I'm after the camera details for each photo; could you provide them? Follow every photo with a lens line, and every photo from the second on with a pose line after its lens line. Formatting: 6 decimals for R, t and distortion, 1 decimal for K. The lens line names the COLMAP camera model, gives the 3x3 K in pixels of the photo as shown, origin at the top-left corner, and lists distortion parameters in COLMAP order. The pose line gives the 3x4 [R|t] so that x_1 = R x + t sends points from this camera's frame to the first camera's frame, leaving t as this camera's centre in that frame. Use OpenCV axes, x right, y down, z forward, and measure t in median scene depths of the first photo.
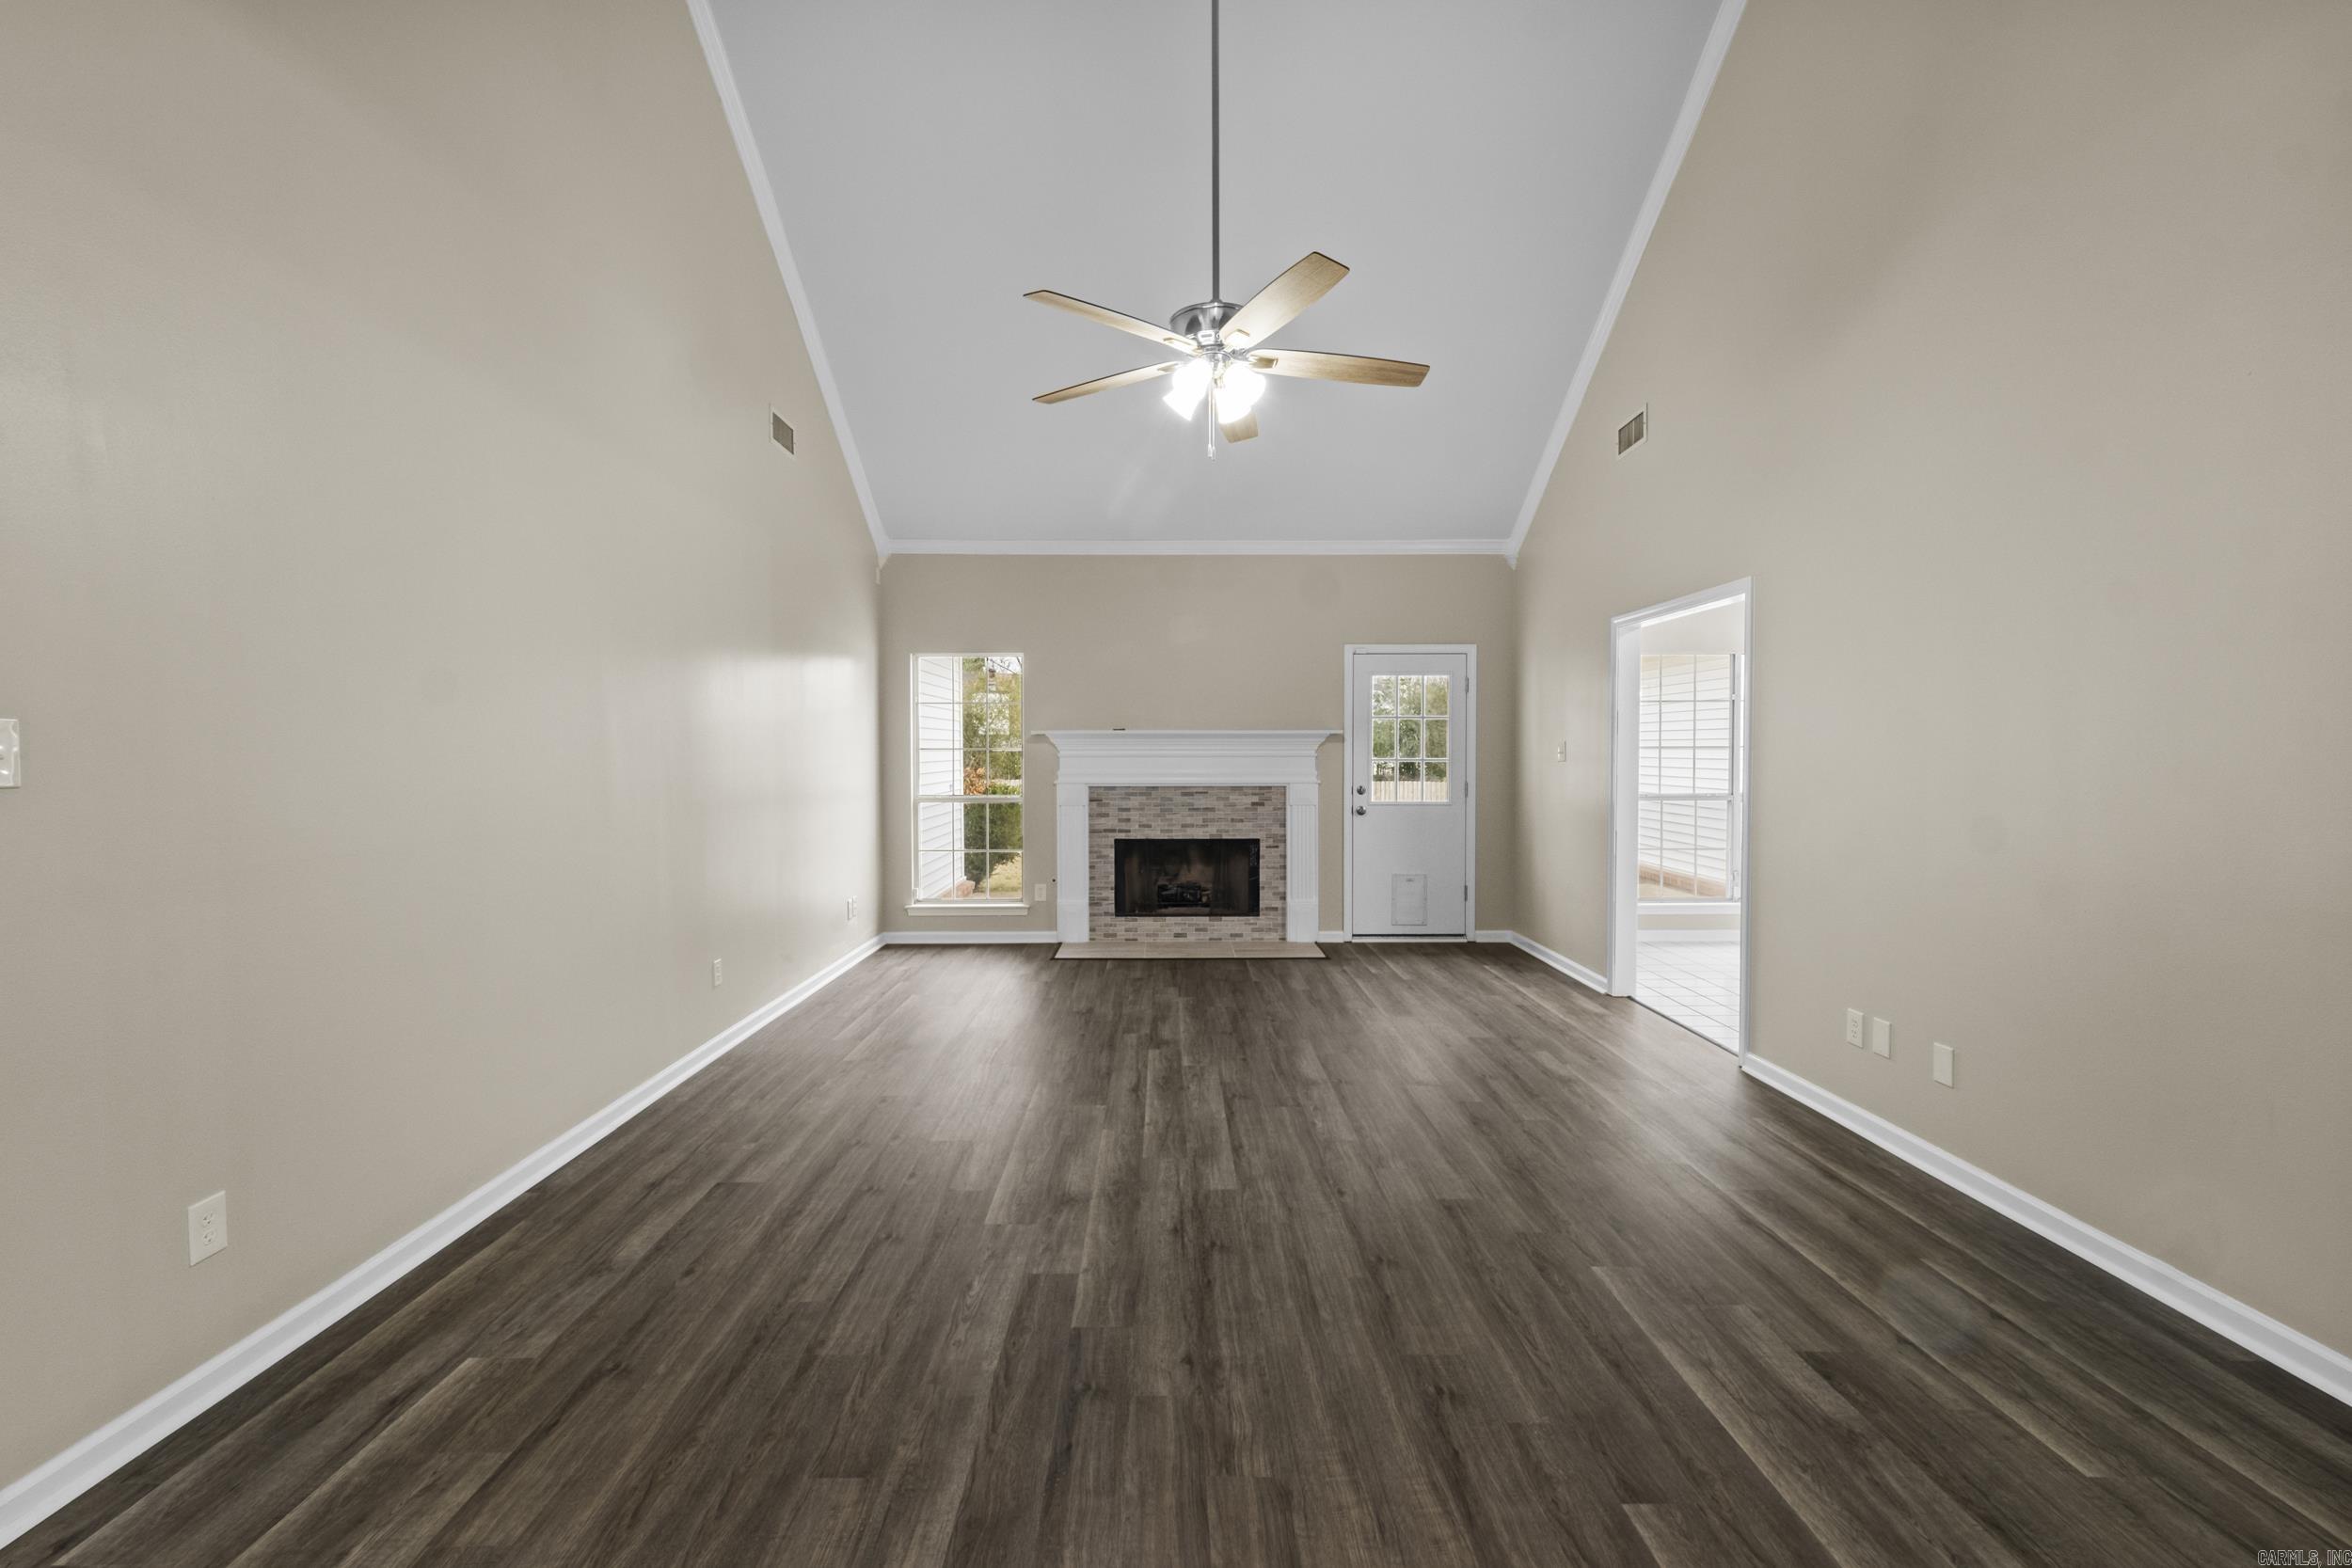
lens RADIAL K [[1013.3, 0, 1157.7], [0, 1013.3, 785.7], [0, 0, 1]] dist [0.005853, 0.000946]
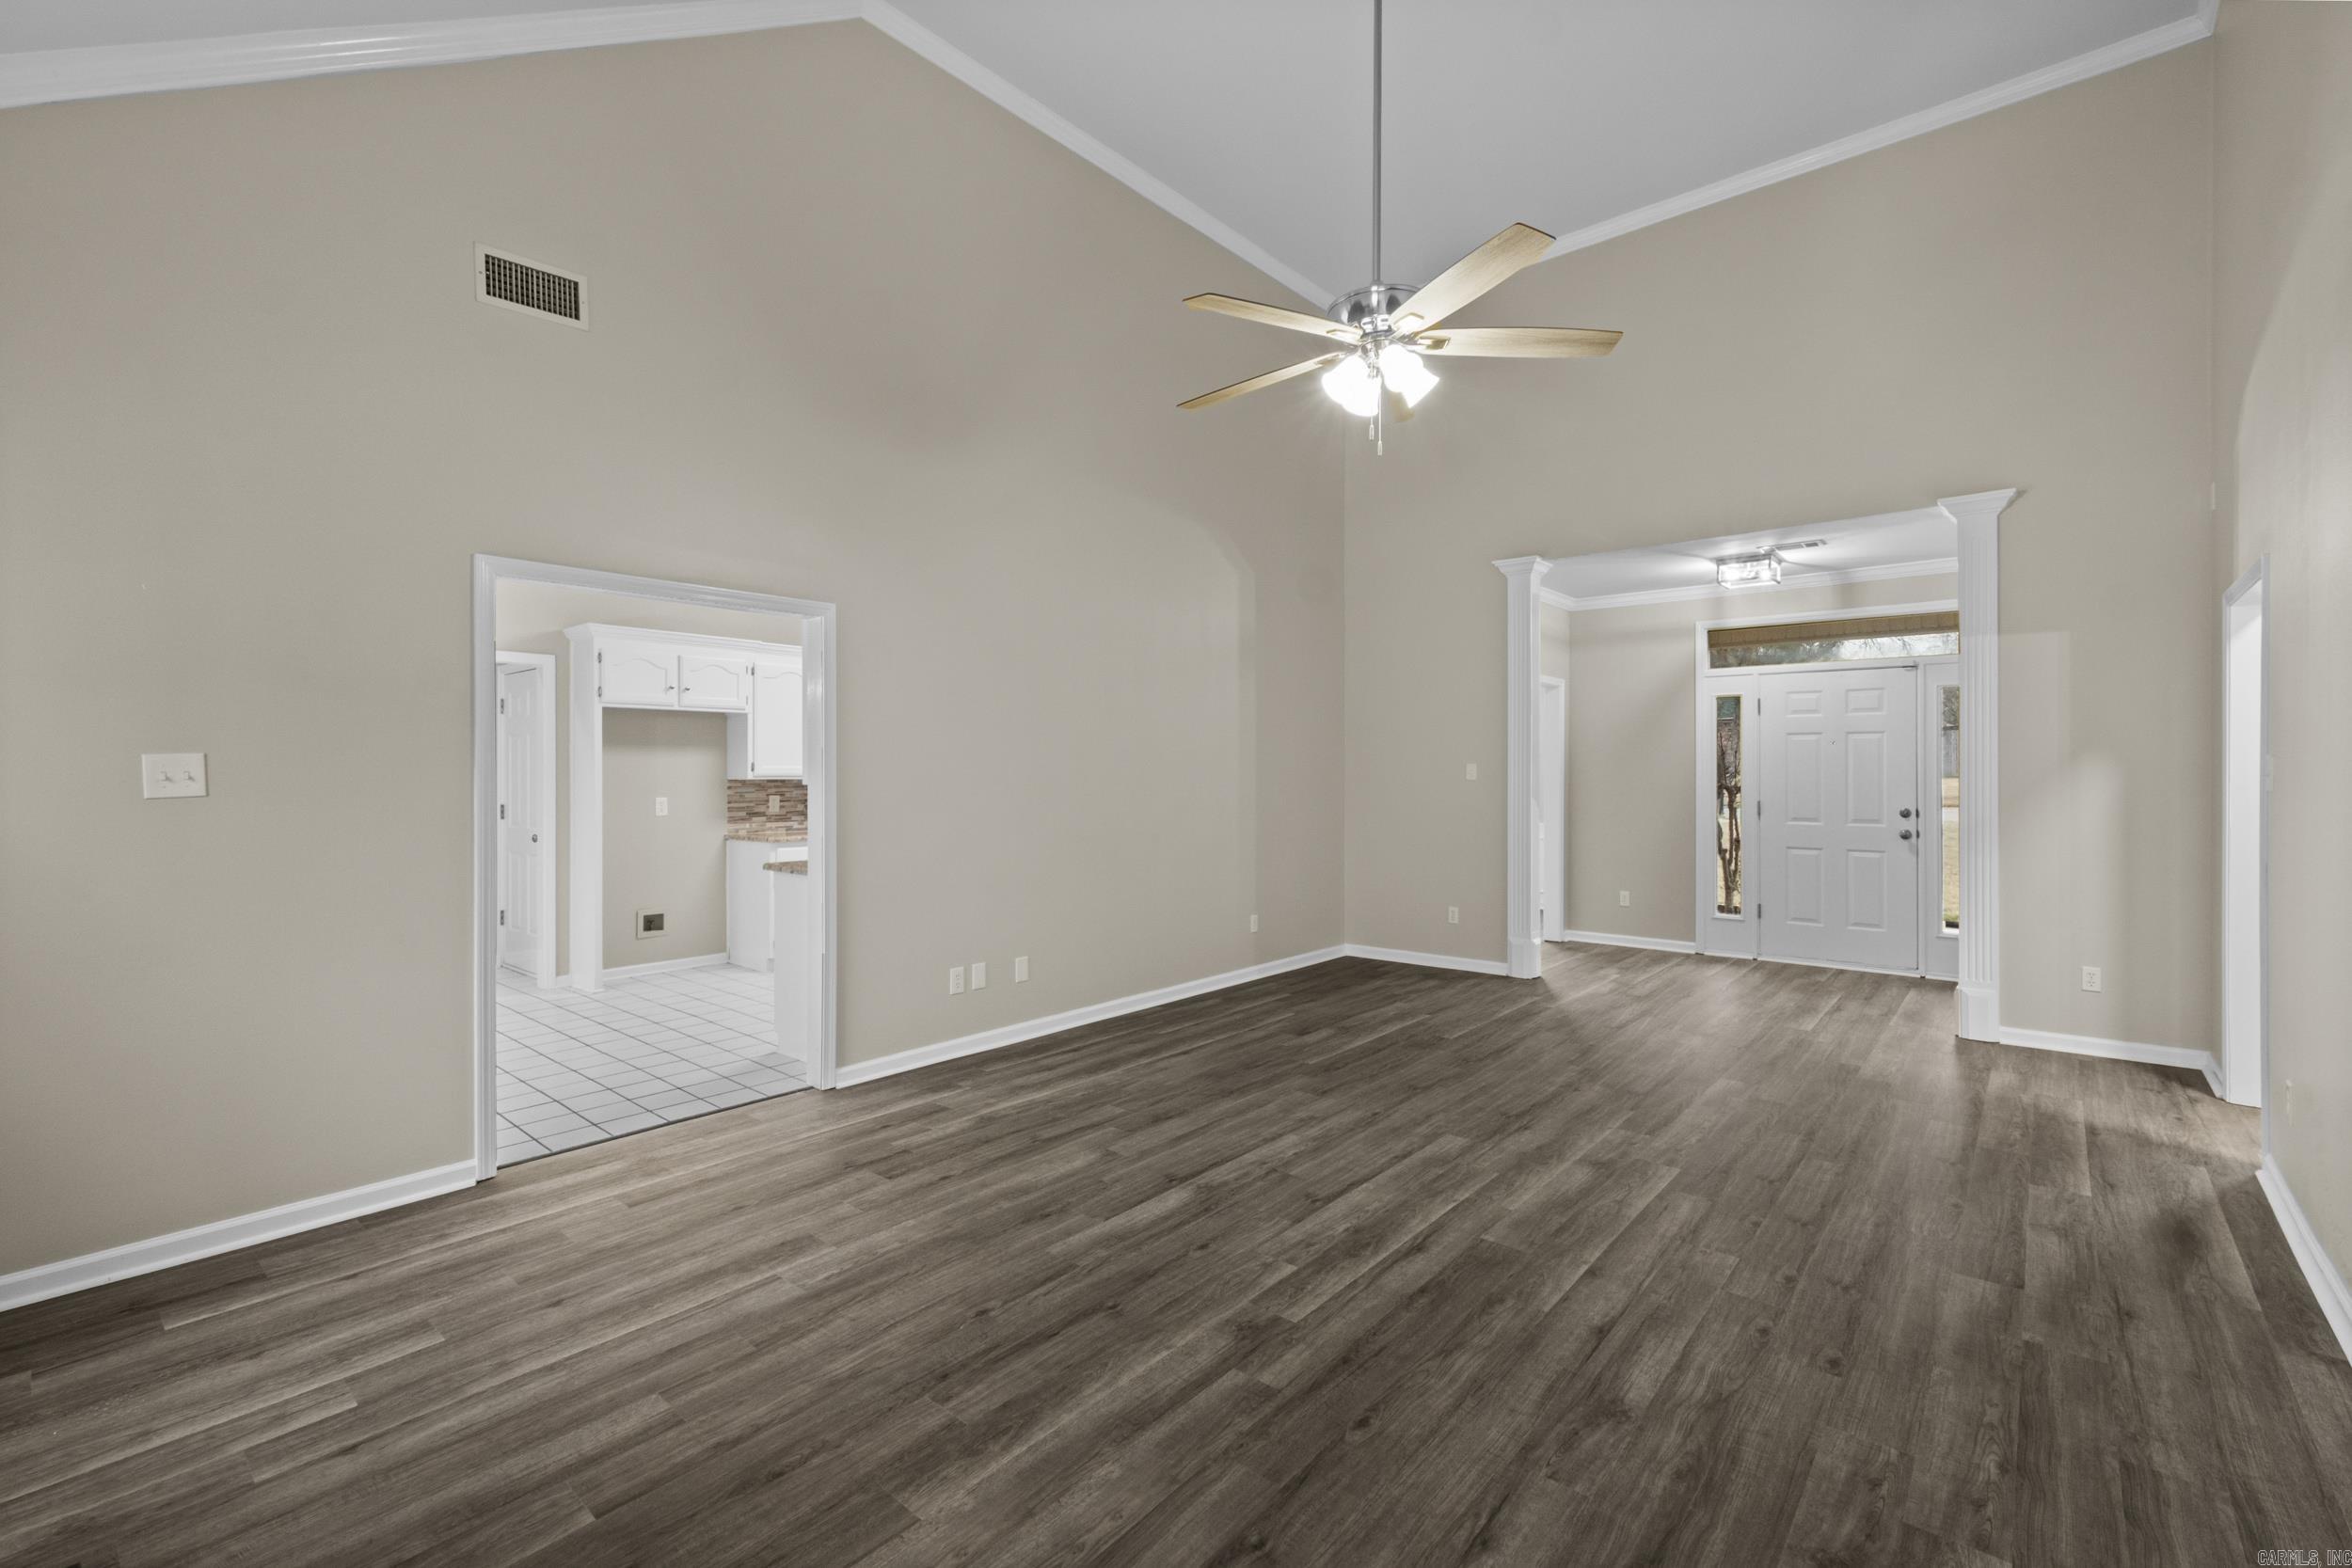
lens RADIAL K [[1013.3, 0, 1160.7], [0, 1013.3, 779.5], [0, 0, 1]] dist [0.005853, 0.000946]
pose [[-0.757927, -0.001788, 0.652337, -0.306229], [0.023850, 0.999252, 0.030449, -0.048461], [-0.651903, 0.038637, -0.757317, 1.439464]]
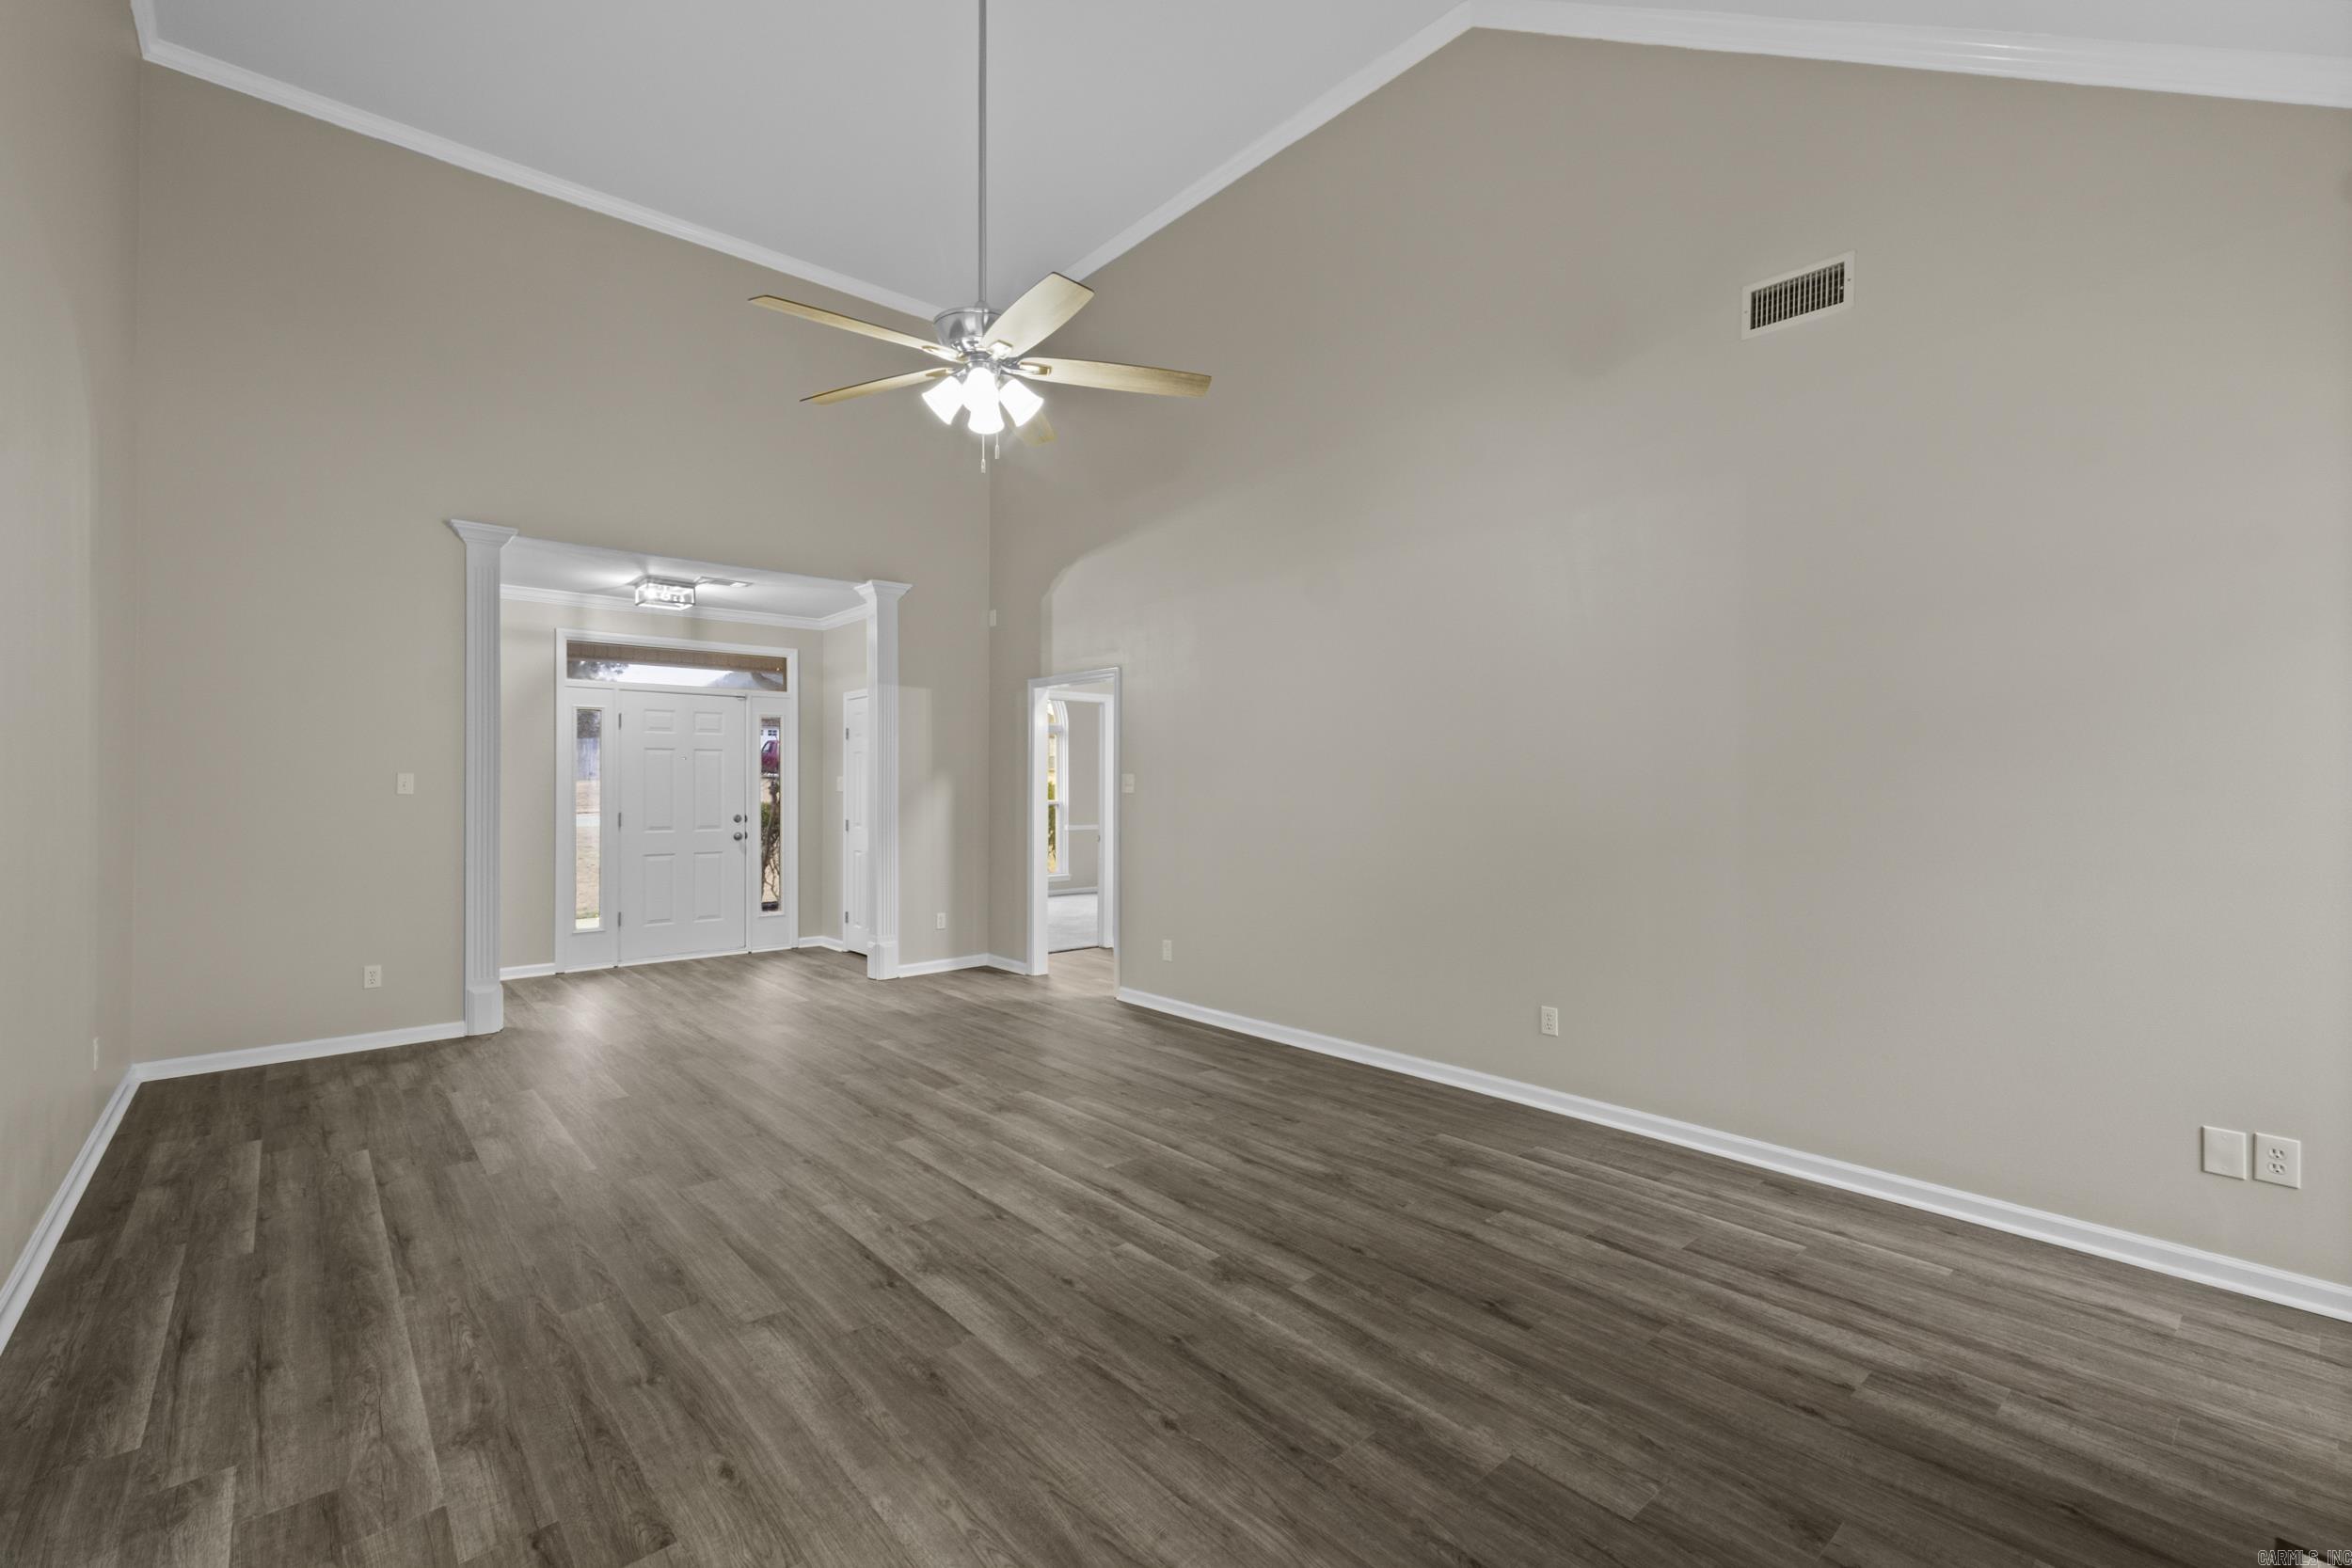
lens RADIAL K [[1013.3, 0, 1165.7], [0, 1013.3, 776.4], [0, 0, 1]] dist [0.005853, 0.000946]
pose [[-0.753062, -0.001301, -0.657948, 0.428754], [-0.017740, 0.999675, 0.018328, -0.047378], [0.657710, 0.025474, -0.752841, 1.435333]]
